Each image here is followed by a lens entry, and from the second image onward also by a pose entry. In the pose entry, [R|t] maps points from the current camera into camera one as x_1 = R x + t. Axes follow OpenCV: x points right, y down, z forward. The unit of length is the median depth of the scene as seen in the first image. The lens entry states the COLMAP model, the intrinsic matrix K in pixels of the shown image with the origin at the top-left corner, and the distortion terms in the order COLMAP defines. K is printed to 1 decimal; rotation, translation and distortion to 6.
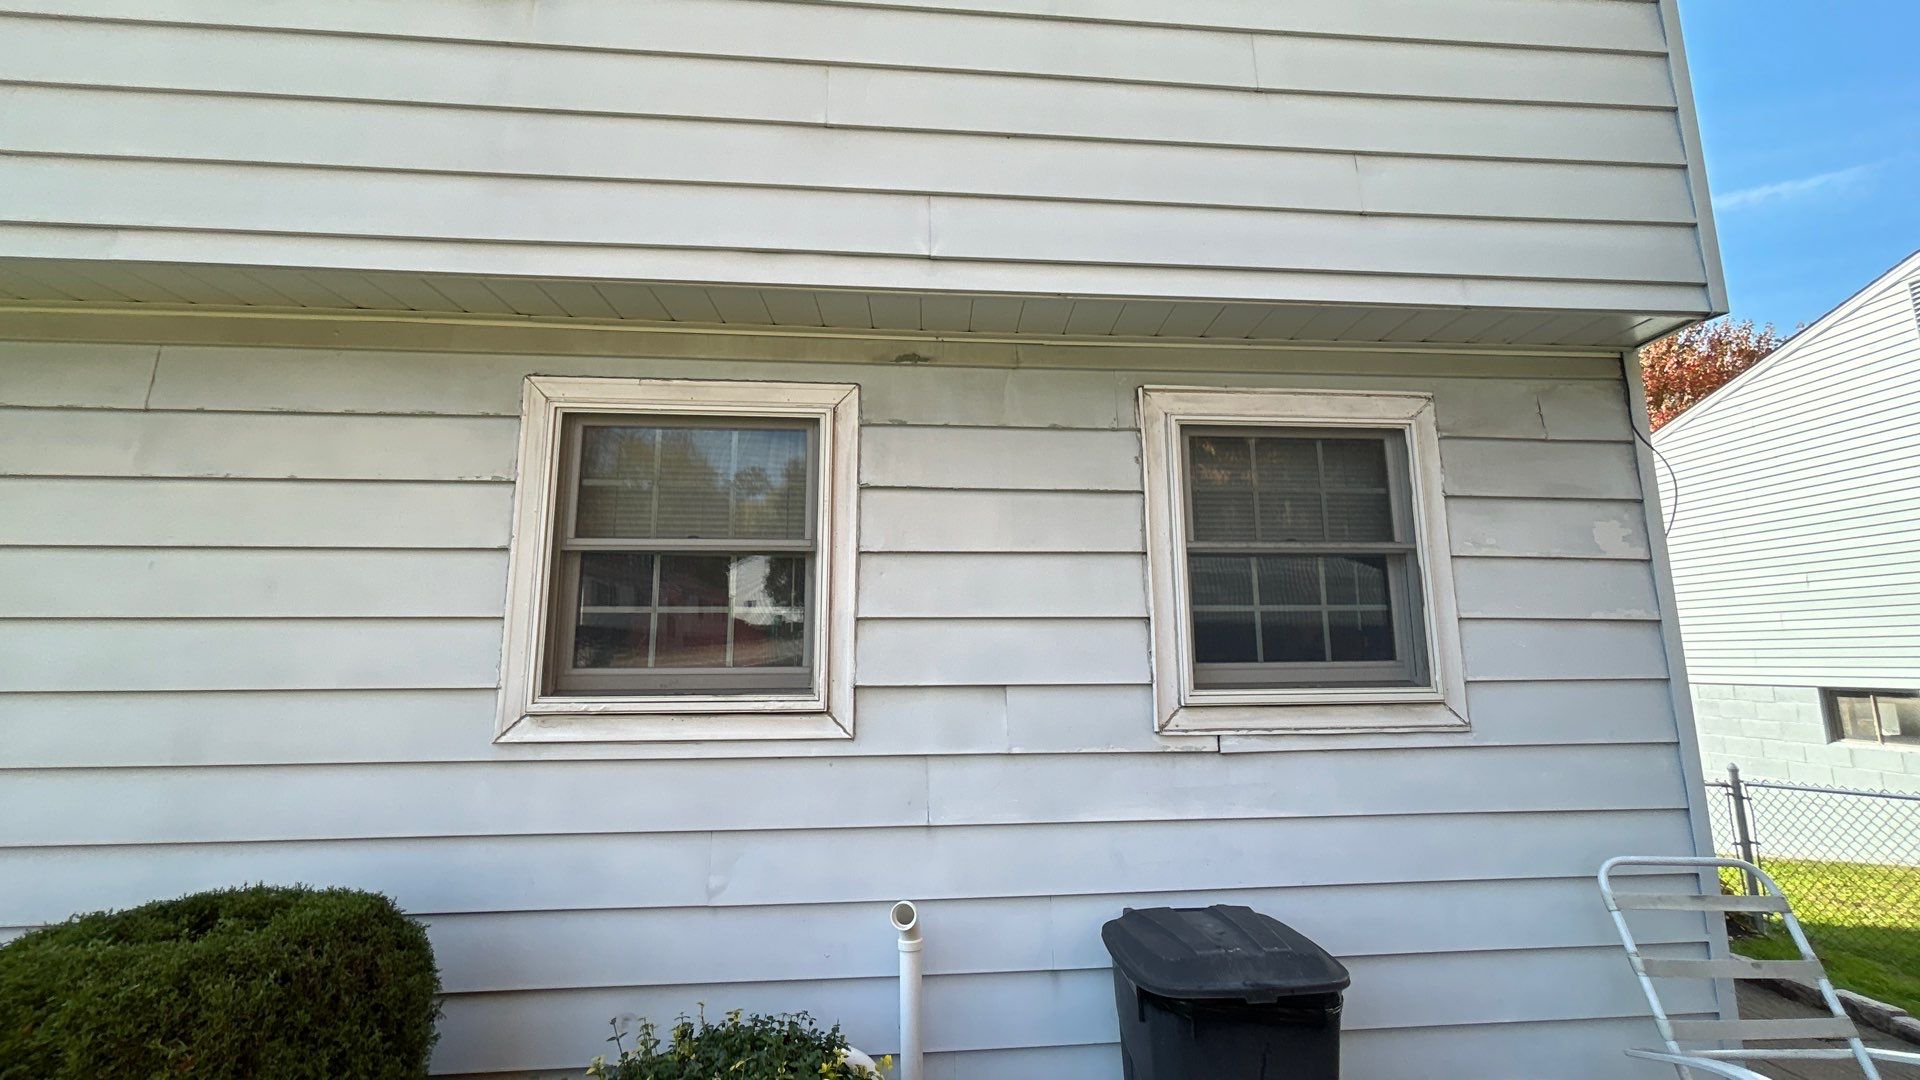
lens RADIAL K [[770.7, 0, 959.4], [0, 770.7, 535.6], [0, 0, 1]] dist [-0.002144, 0.000173]
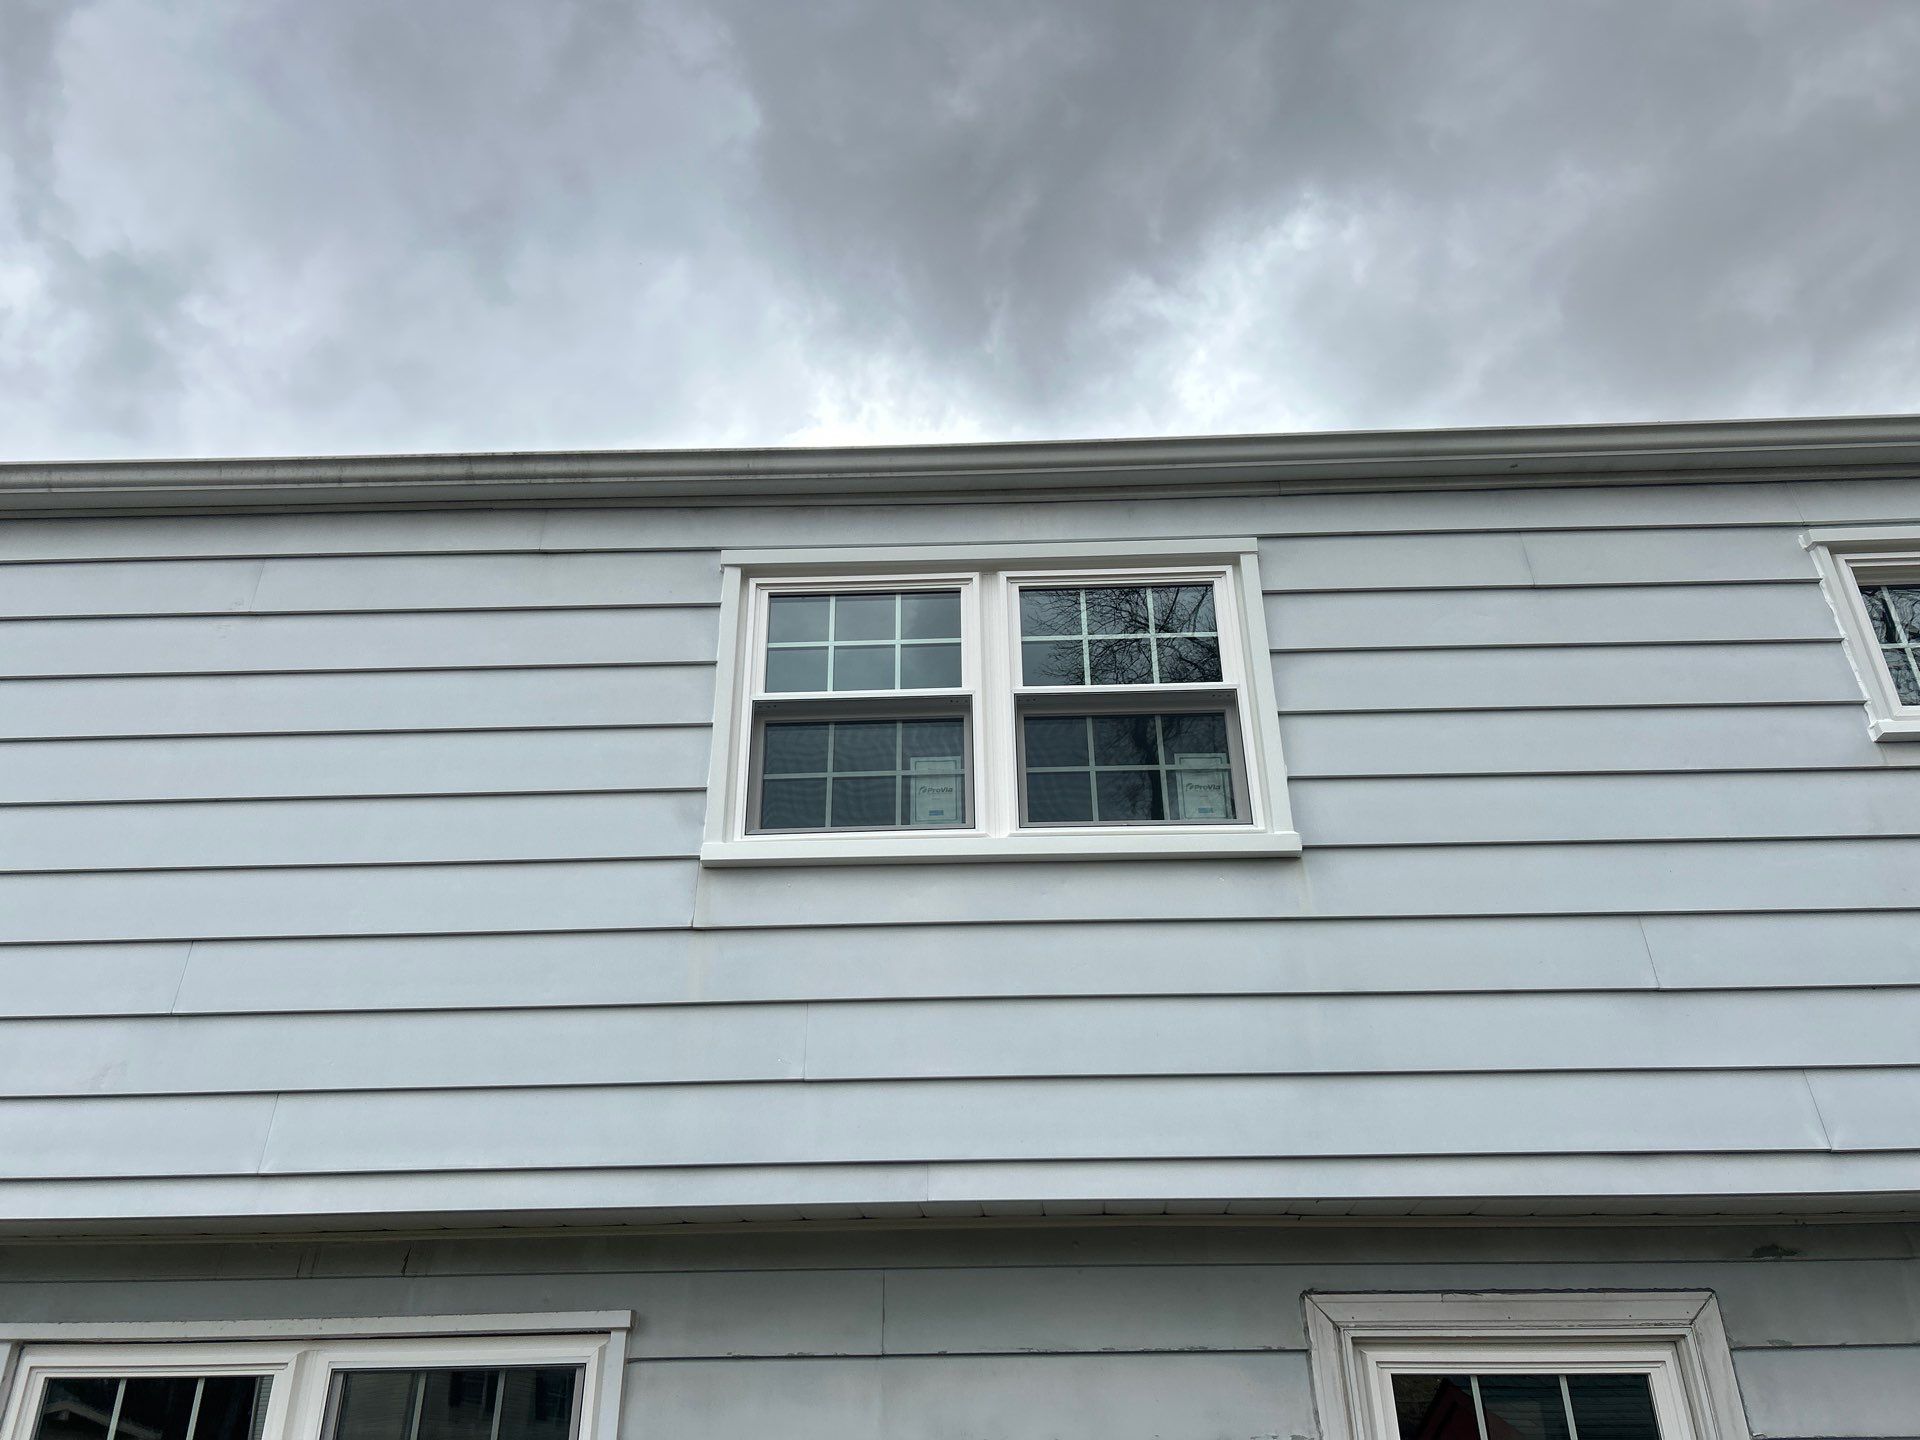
lens RADIAL K [[1458.6, 0, 957.0], [0, 1458.6, 720.9], [0, 0, 1]] dist [0.030728, -0.008449]
pose [[0.992638, -0.062267, -0.103885, -0.718935], [0.024464, 0.943127, -0.331532, -0.270130], [0.118621, 0.326550, 0.937707, -0.704961]]
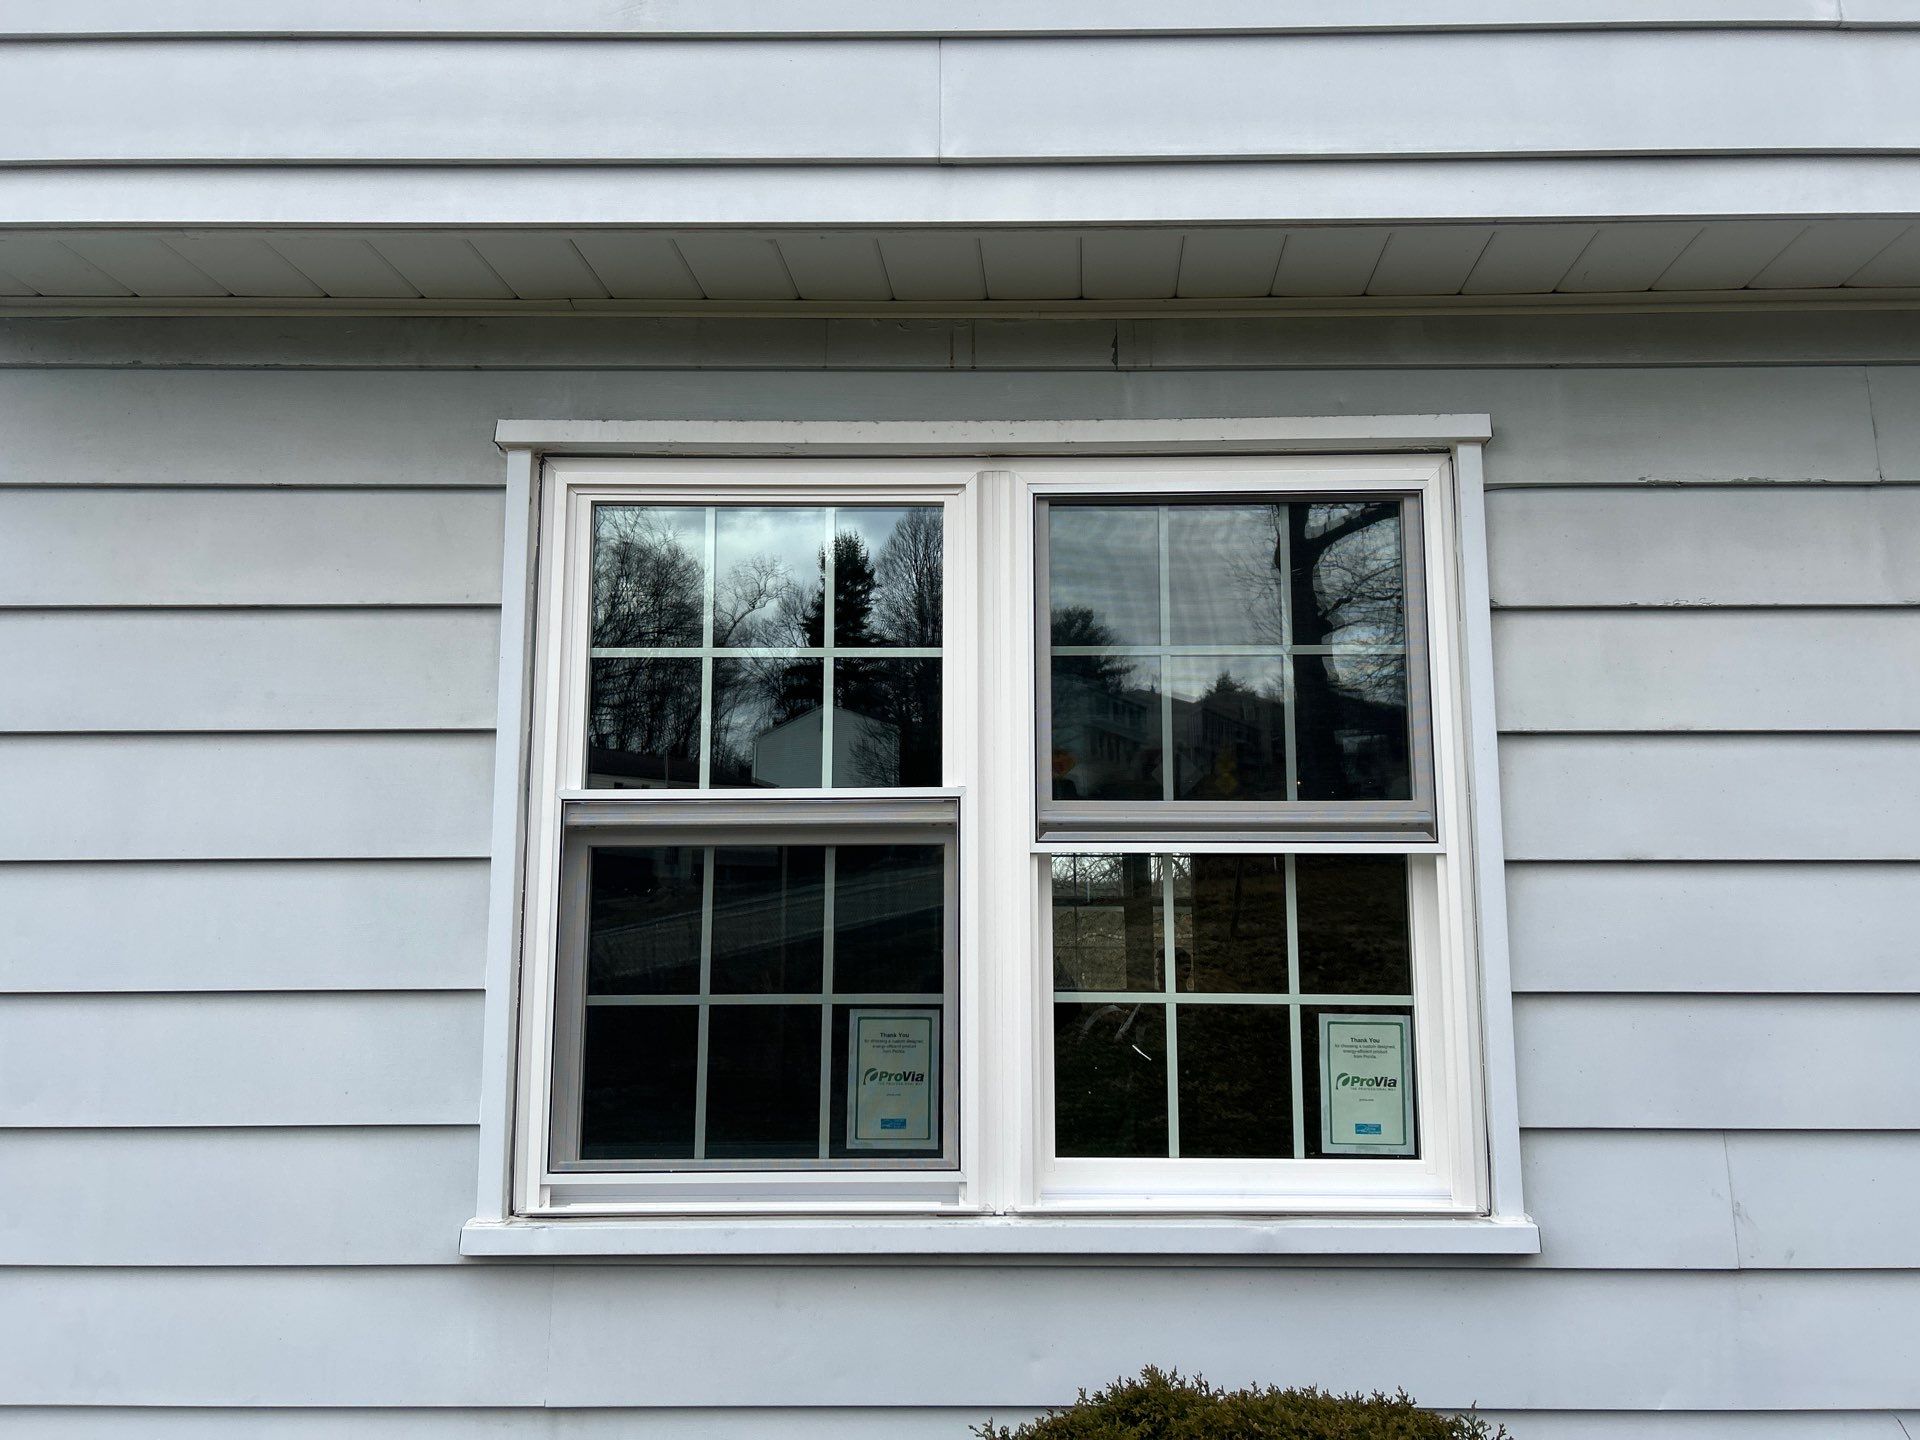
lens RADIAL K [[1458.6, 0, 972.8], [0, 1458.6, 724.9], [0, 0, 1]] dist [0.030728, -0.008449]
pose [[0.995143, -0.012299, -0.097667, -1.517650], [0.012841, 0.999905, 0.004922, -0.002749], [0.097597, -0.006152, 0.995207, -0.119721]]
